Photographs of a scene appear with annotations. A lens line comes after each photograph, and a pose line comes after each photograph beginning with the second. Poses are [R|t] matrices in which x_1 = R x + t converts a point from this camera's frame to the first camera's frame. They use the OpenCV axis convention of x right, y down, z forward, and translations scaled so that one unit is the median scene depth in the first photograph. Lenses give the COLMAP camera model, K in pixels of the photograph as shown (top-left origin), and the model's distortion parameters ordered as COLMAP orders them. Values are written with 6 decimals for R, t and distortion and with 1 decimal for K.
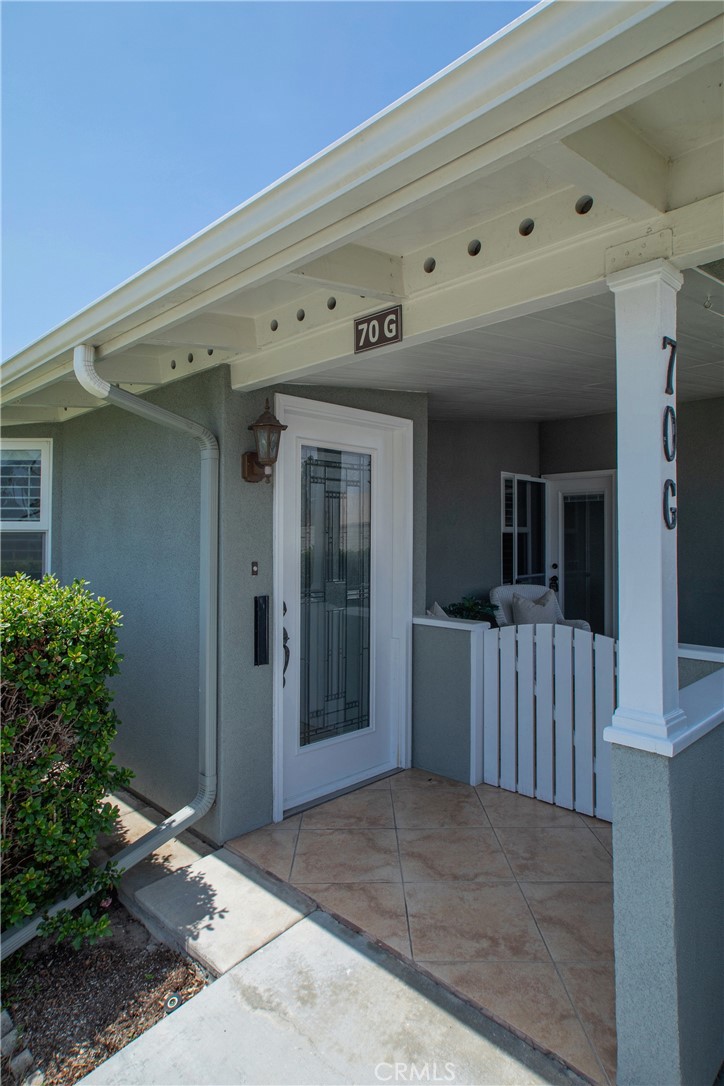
lens RADIAL K [[549.2, 0, 358.1], [0, 549.2, 527.8], [0, 0, 1]] dist [-0.004503, 0.000707]
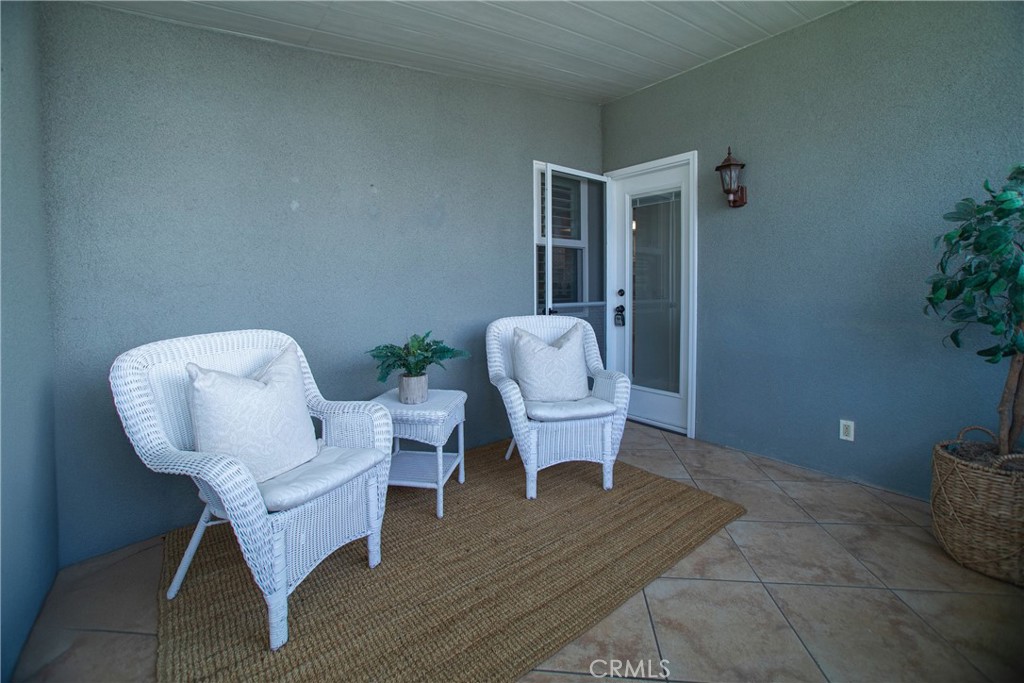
lens RADIAL K [[392.1, 0, 549.0], [0, 392.1, 293.4], [0, 0, 1]] dist [0.001339, 0.000774]
pose [[0.997523, -0.000458, -0.070333, 0.458665], [0.003201, 0.999238, 0.038896, 0.076850], [0.070262, -0.039024, 0.996765, 0.698451]]
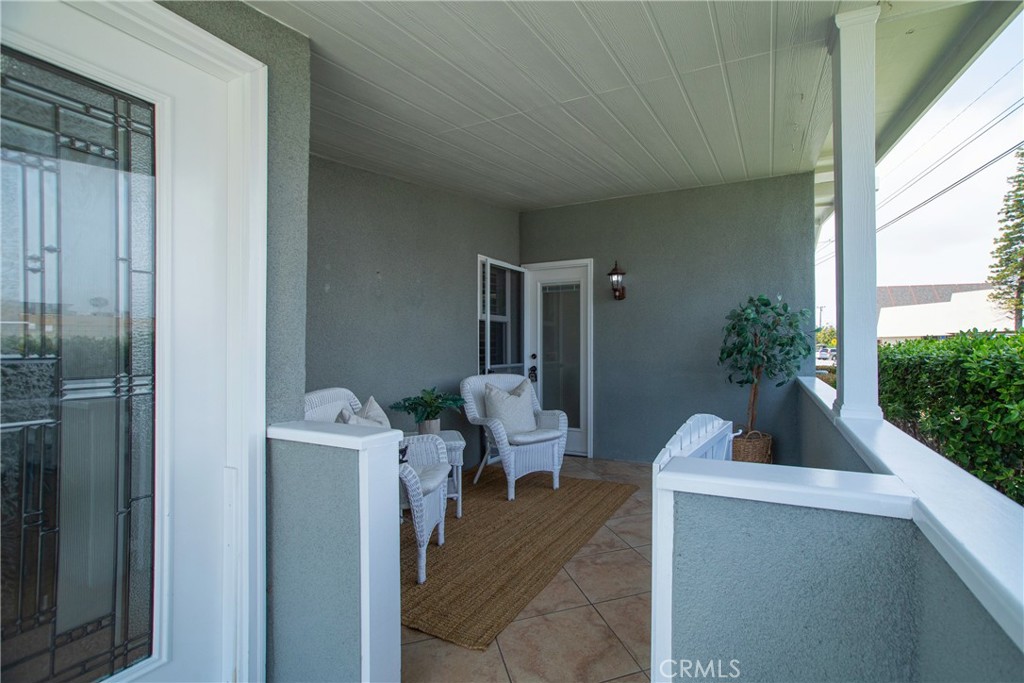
lens RADIAL K [[407.1, 0, 532.1], [0, 407.1, 349.0], [0, 0, 1]] dist [-0.019471, 0.001825]
pose [[0.950448, -0.001382, 0.310879, 0.194114], [-0.005204, 0.999779, 0.020354, 0.064267], [-0.310839, -0.020963, 0.950231, 0.460073]]
